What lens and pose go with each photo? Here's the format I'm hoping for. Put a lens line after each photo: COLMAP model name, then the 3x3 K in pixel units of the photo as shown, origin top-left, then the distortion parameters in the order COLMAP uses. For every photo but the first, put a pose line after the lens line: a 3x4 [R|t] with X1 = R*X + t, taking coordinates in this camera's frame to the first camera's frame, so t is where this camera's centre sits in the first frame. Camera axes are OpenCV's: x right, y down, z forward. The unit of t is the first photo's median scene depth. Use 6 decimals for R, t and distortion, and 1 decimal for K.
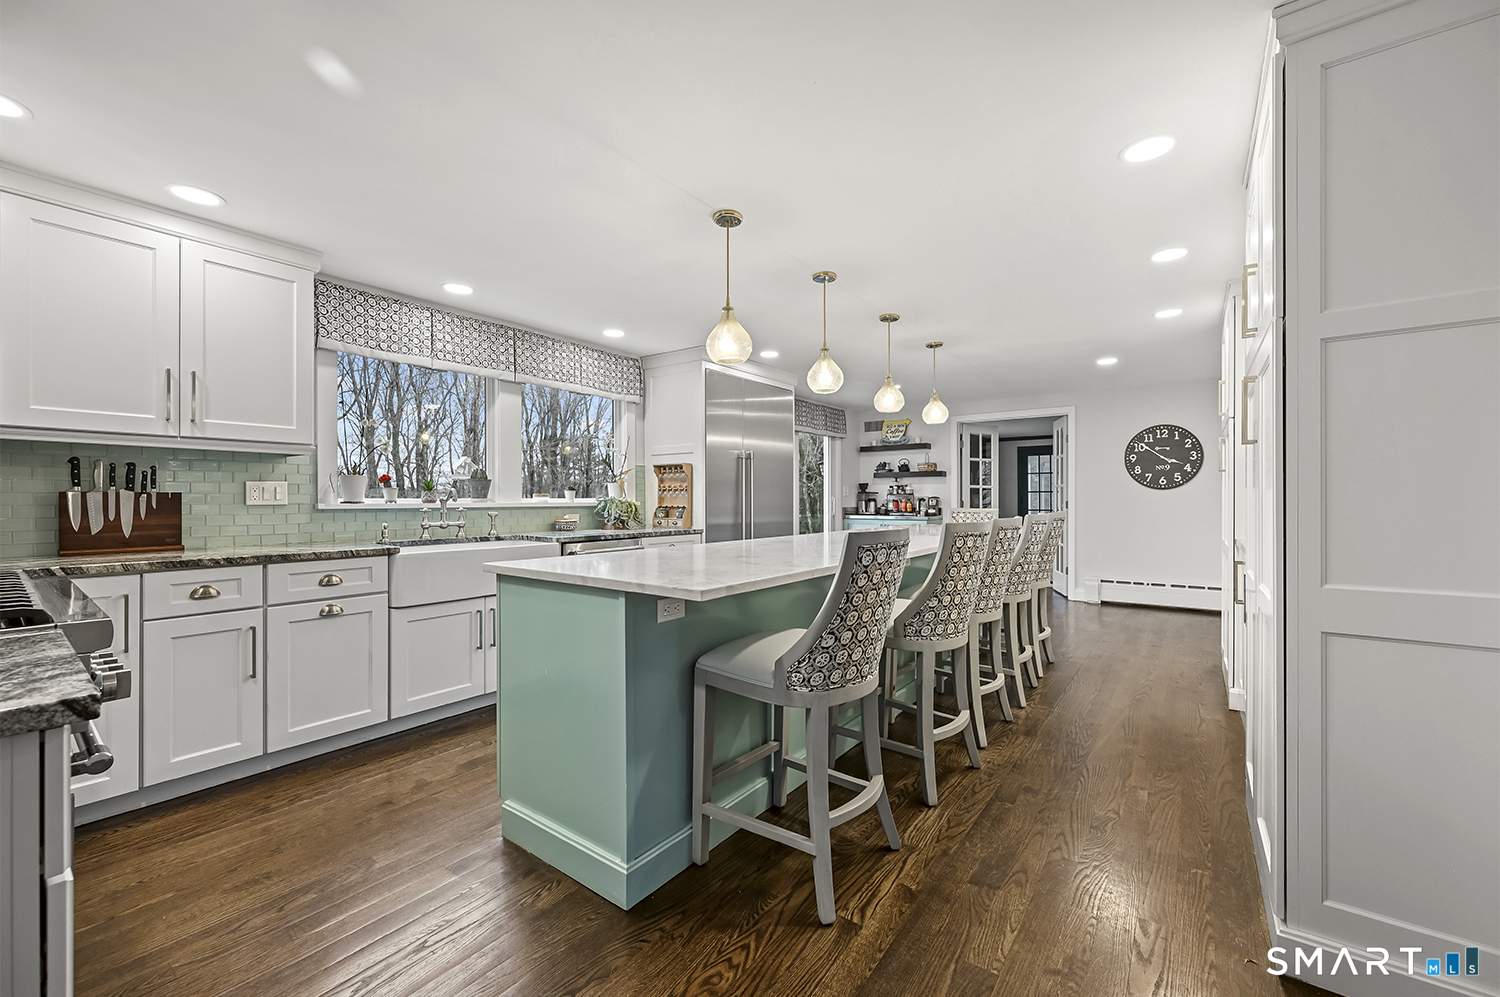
lens RADIAL K [[594.1, 0, 755.0], [0, 594.1, 495.2], [0, 0, 1]] dist [0.002640, -0.000031]
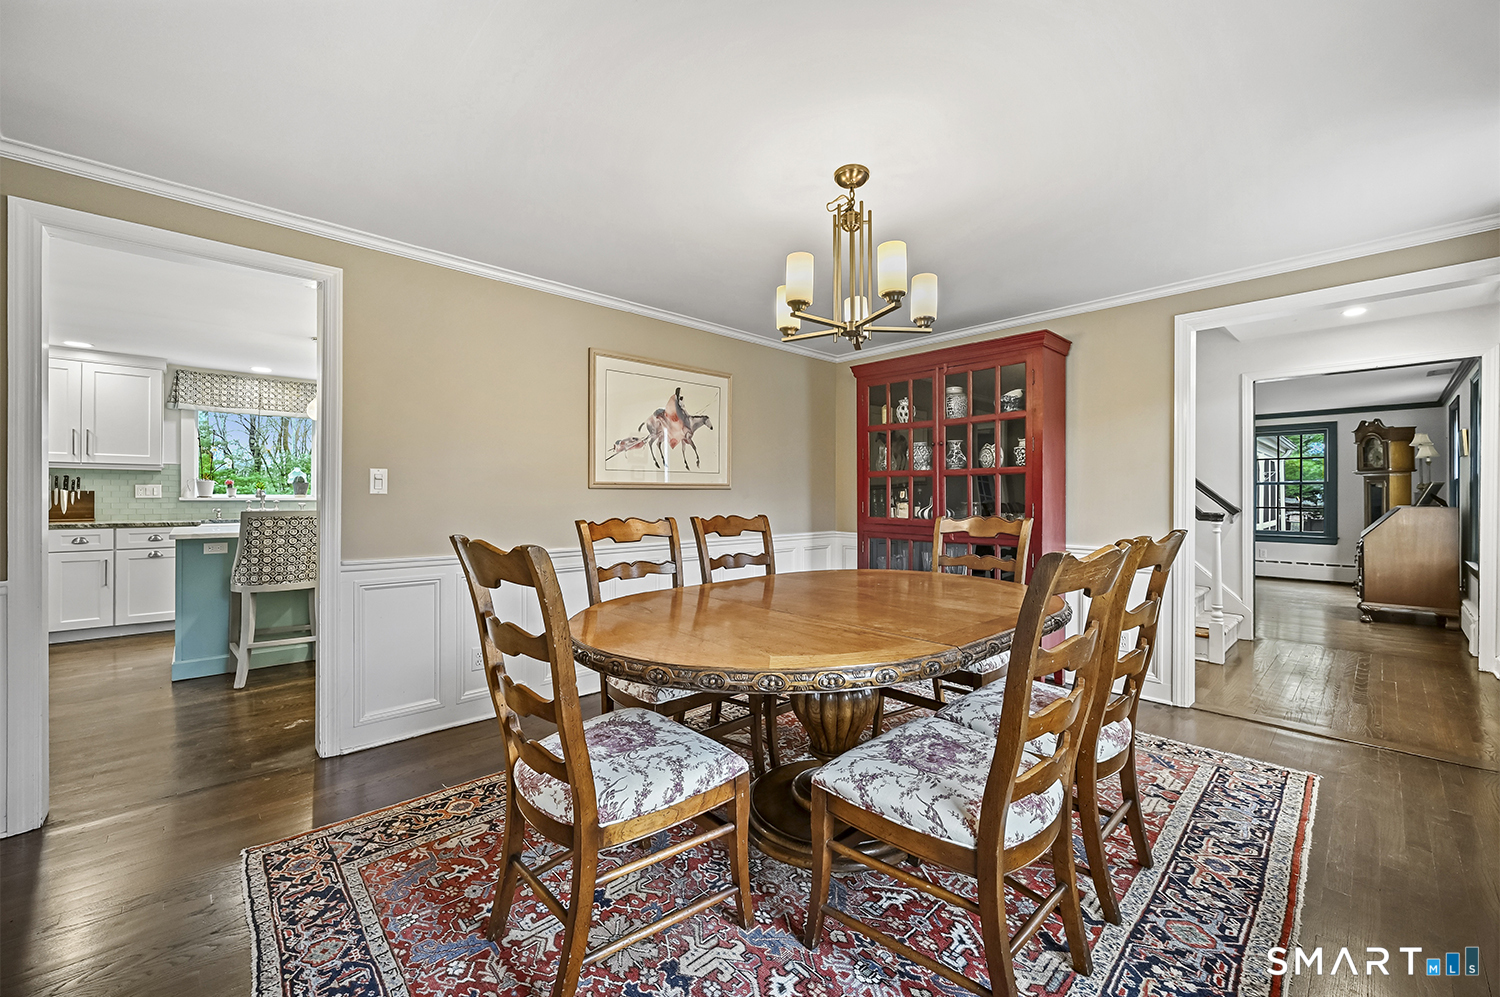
lens RADIAL K [[594.1, 0, 744.7], [0, 594.1, 491.0], [0, 0, 1]] dist [0.002640, -0.000031]
pose [[0.984807, 0.005187, -0.173575, 1.378204], [-0.005613, 0.999982, -0.001965, -0.011953], [0.173562, 0.002910, 0.984819, -0.500885]]
